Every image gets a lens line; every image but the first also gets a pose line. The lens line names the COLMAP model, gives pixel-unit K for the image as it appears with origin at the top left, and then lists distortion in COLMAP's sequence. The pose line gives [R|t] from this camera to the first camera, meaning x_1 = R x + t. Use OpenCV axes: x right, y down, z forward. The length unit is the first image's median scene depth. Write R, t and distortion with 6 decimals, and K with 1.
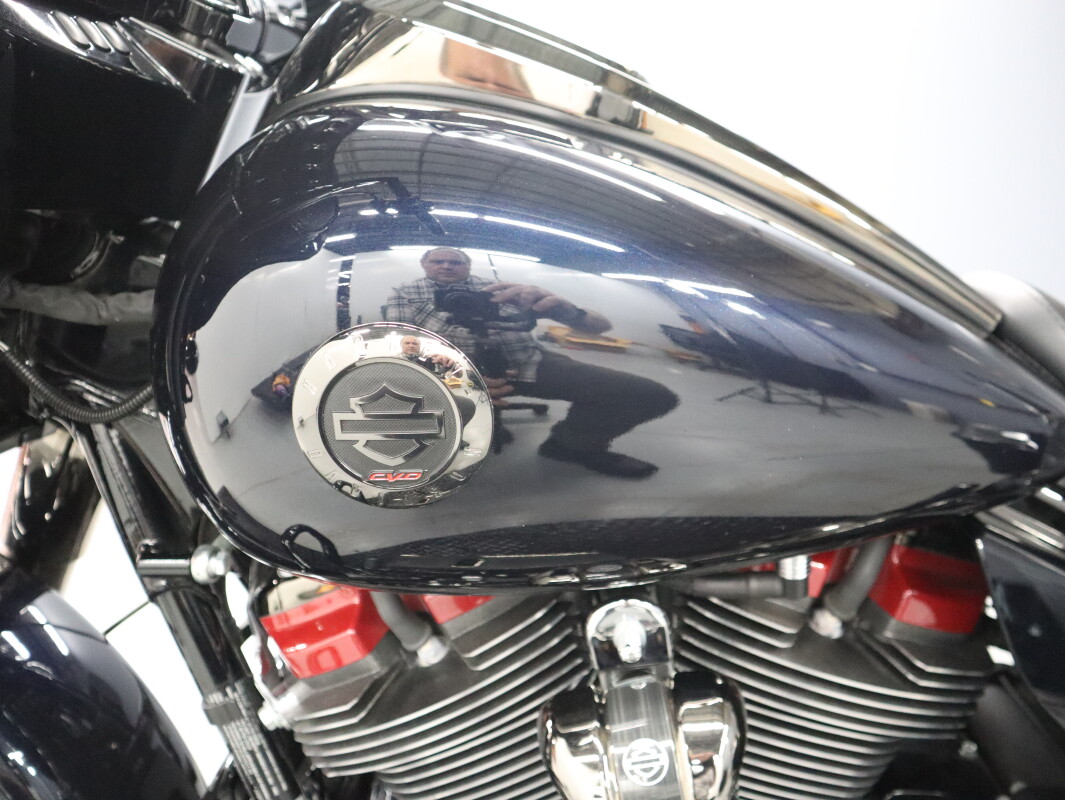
lens RADIAL K [[838.2, 0, 537.4], [0, 838.2, 397.2], [0, 0, 1]] dist [-0.113985, 0.077170]
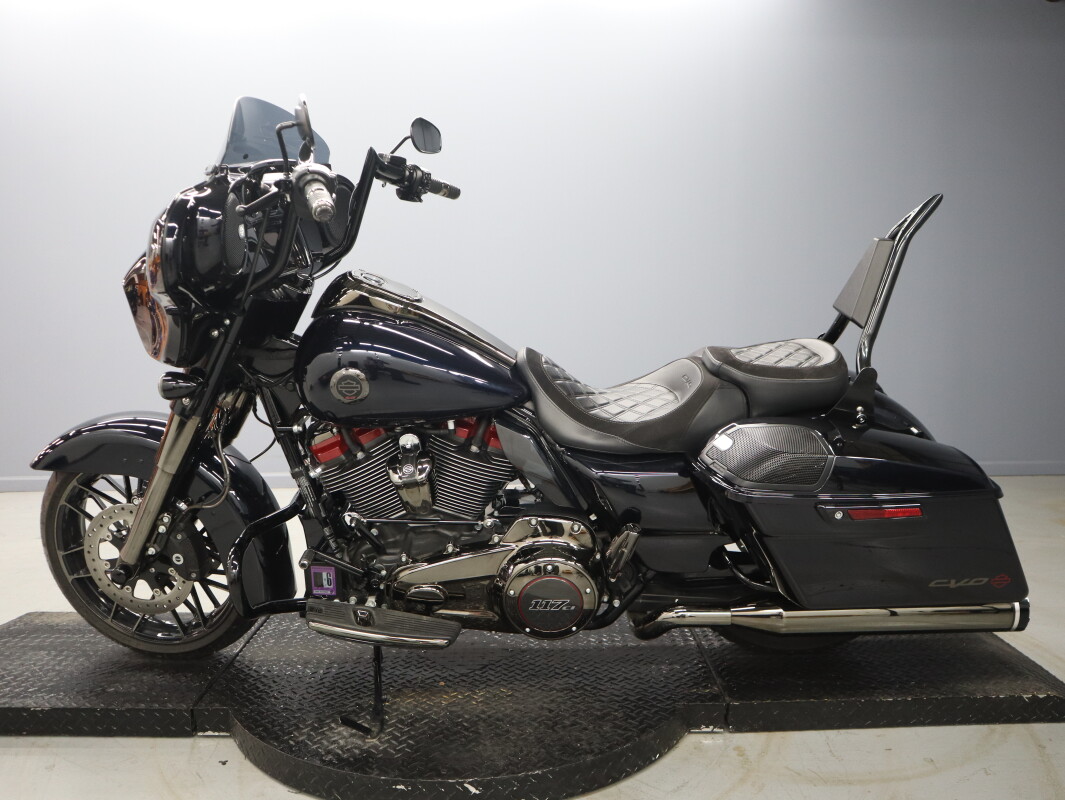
lens RADIAL K [[838.2, 0, 532.5], [0, 838.2, 397.3], [0, 0, 1]] dist [-0.113985, 0.077170]
pose [[0.999223, 0.018451, 0.034824, 0.525307], [-0.019167, 0.999609, 0.020345, -0.021236], [-0.034435, -0.020997, 0.999186, -2.827024]]
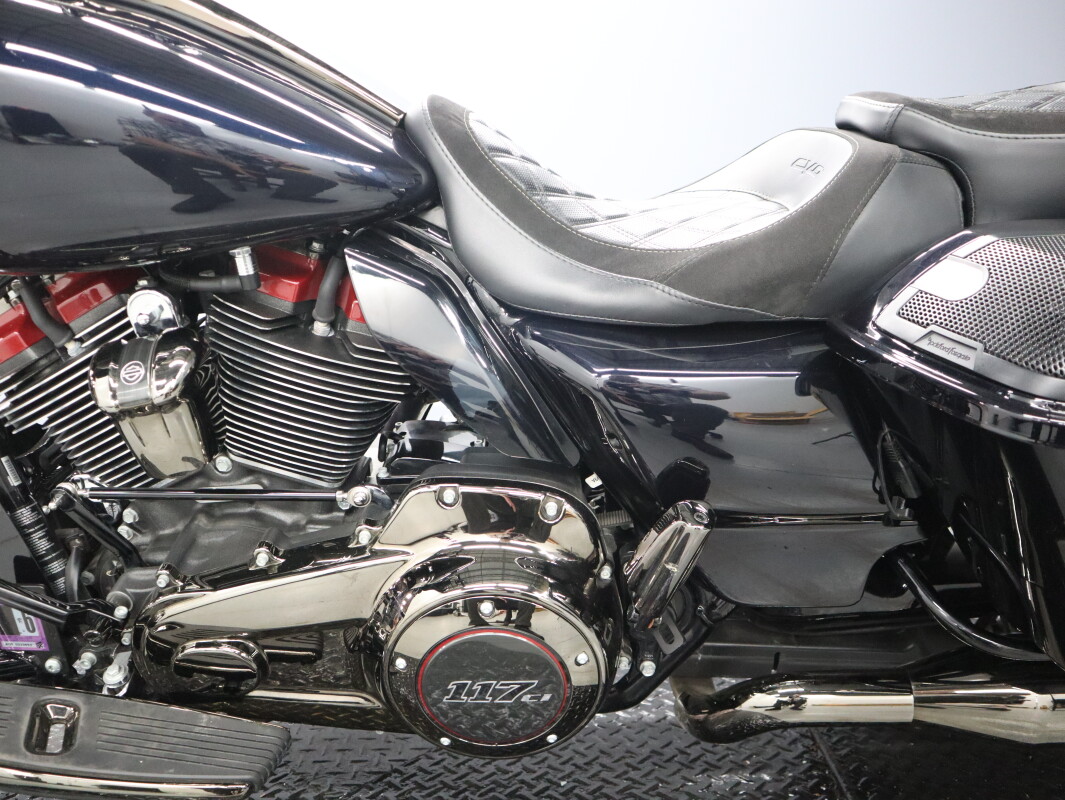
lens RADIAL K [[838.2, 0, 535.4], [0, 838.2, 403.4], [0, 0, 1]] dist [-0.113985, 0.077170]
pose [[0.999782, 0.001844, 0.020792, 0.800741], [-0.003873, 0.995181, 0.097982, 0.290142], [-0.020511, -0.098041, 0.994971, -0.612109]]
